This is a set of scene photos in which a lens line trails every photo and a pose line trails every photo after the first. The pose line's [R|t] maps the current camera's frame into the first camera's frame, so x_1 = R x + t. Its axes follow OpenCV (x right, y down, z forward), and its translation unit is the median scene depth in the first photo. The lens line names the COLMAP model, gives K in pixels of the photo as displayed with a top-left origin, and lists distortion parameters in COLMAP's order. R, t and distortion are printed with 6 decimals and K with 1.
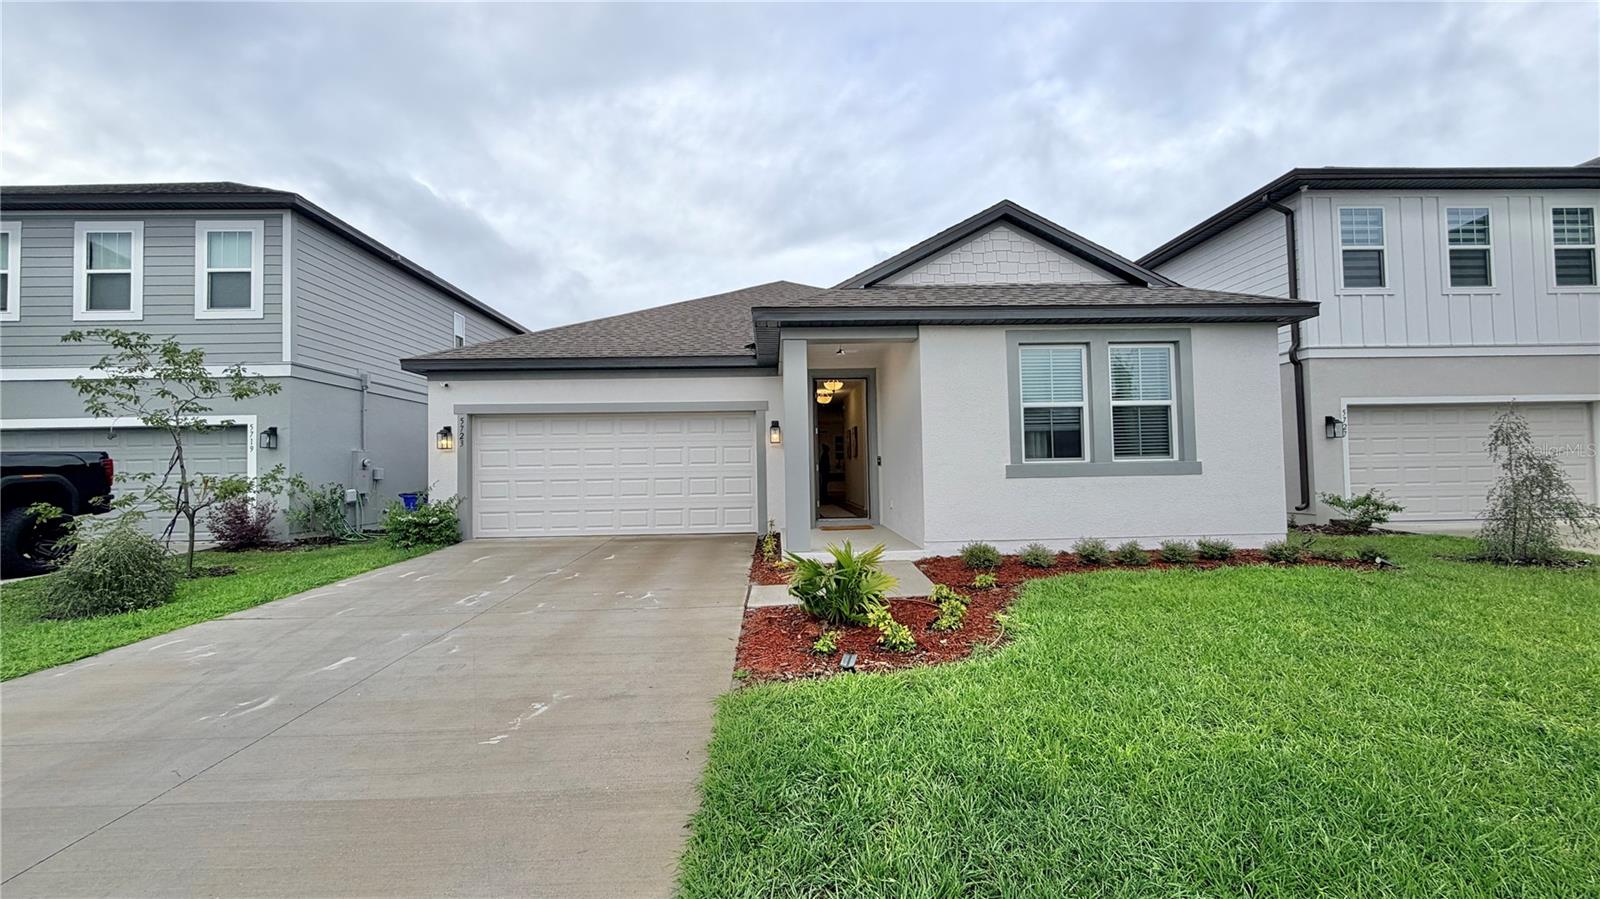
lens RADIAL K [[637.3, 0, 789.8], [0, 637.3, 452.9], [0, 0, 1]] dist [-0.001105, 0.000018]
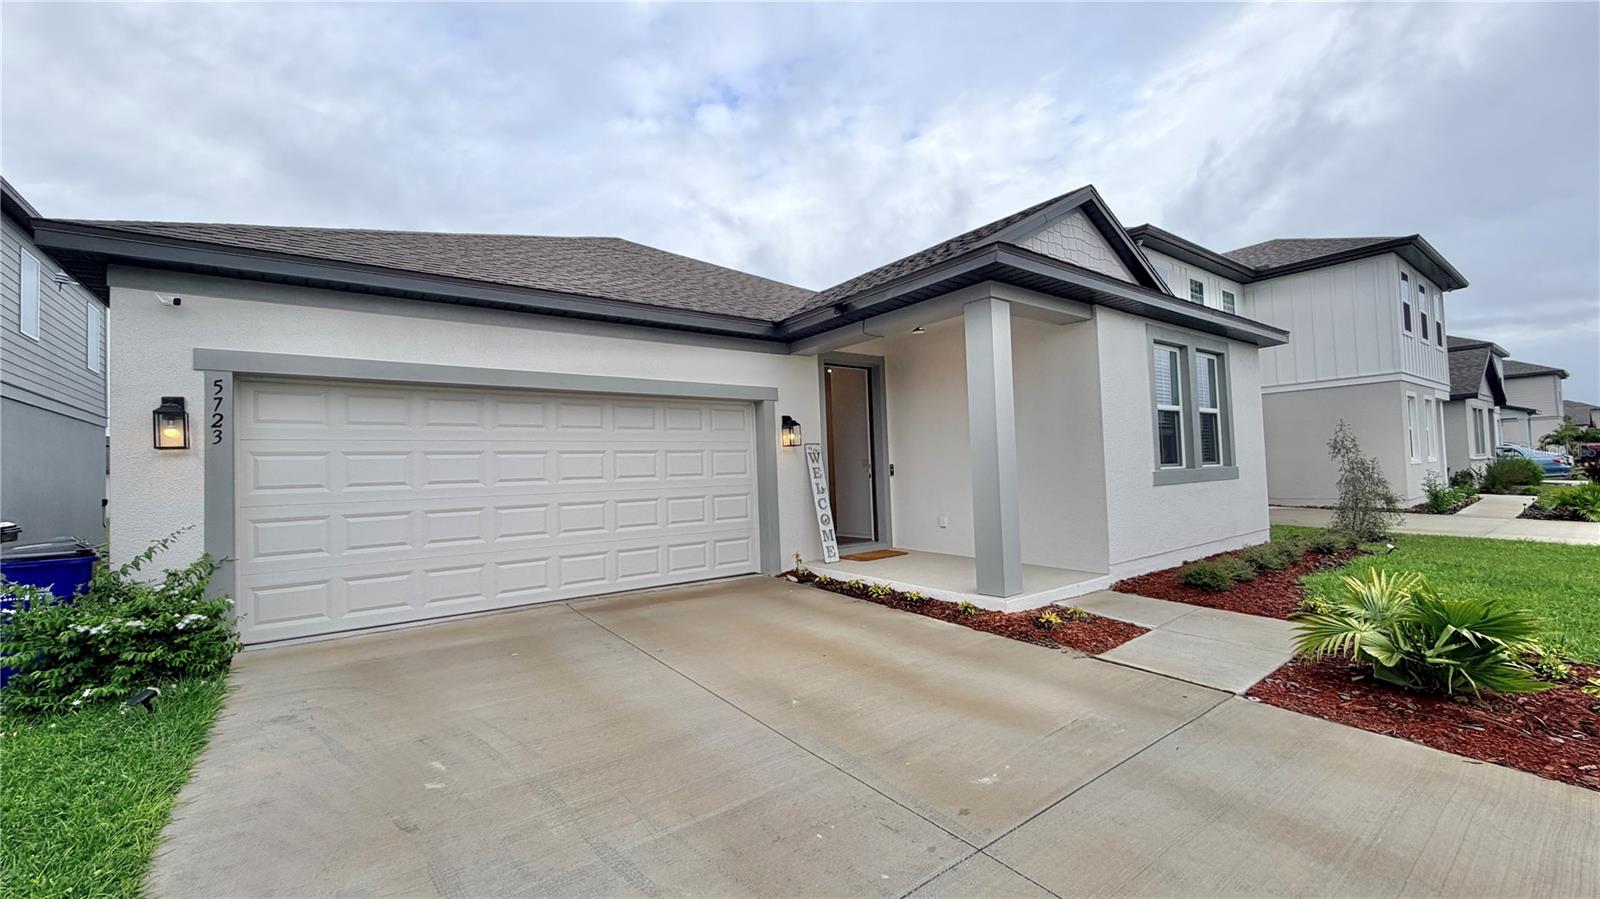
lens RADIAL K [[633.5, 0, 793.1], [0, 633.5, 452.4], [0, 0, 1]] dist [0.000387, -0.000118]
pose [[0.821265, 0.009120, 0.570474, -0.522239], [0.003267, 0.999781, -0.020686, 0.007640], [-0.570537, 0.018853, 0.821055, 0.485690]]
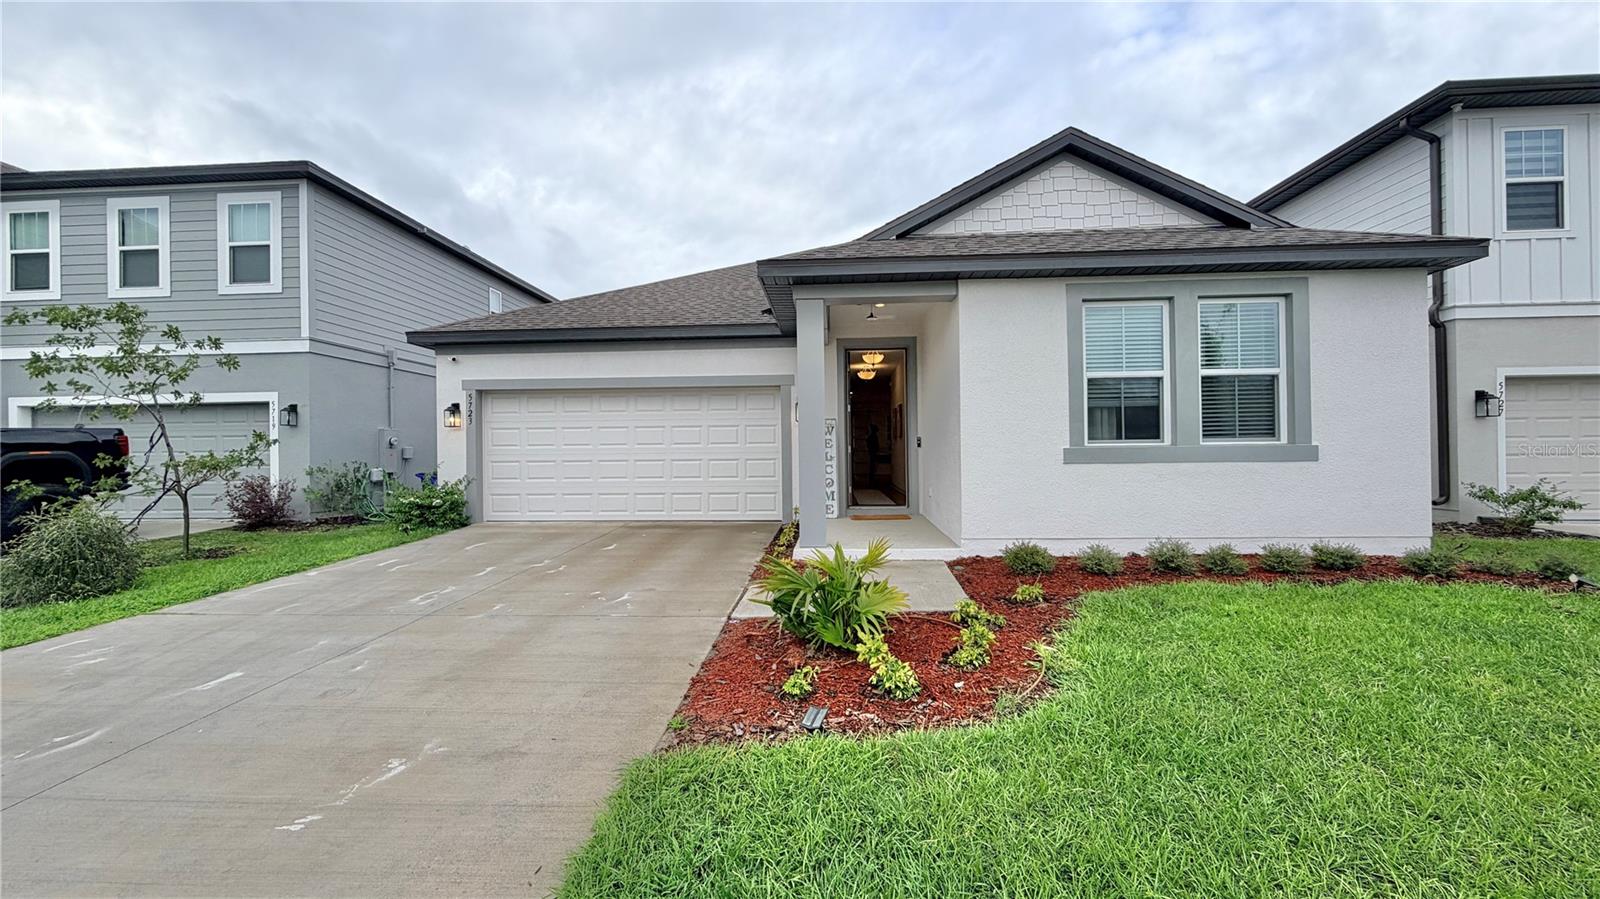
lens RADIAL K [[633.5, 0, 793.1], [0, 633.5, 452.4], [0, 0, 1]] dist [0.000387, -0.000118]
pose [[0.995335, 0.006967, -0.096228, 0.061756], [-0.004119, 0.999548, 0.029763, 0.001760], [0.096392, -0.029228, 0.994914, 0.132765]]
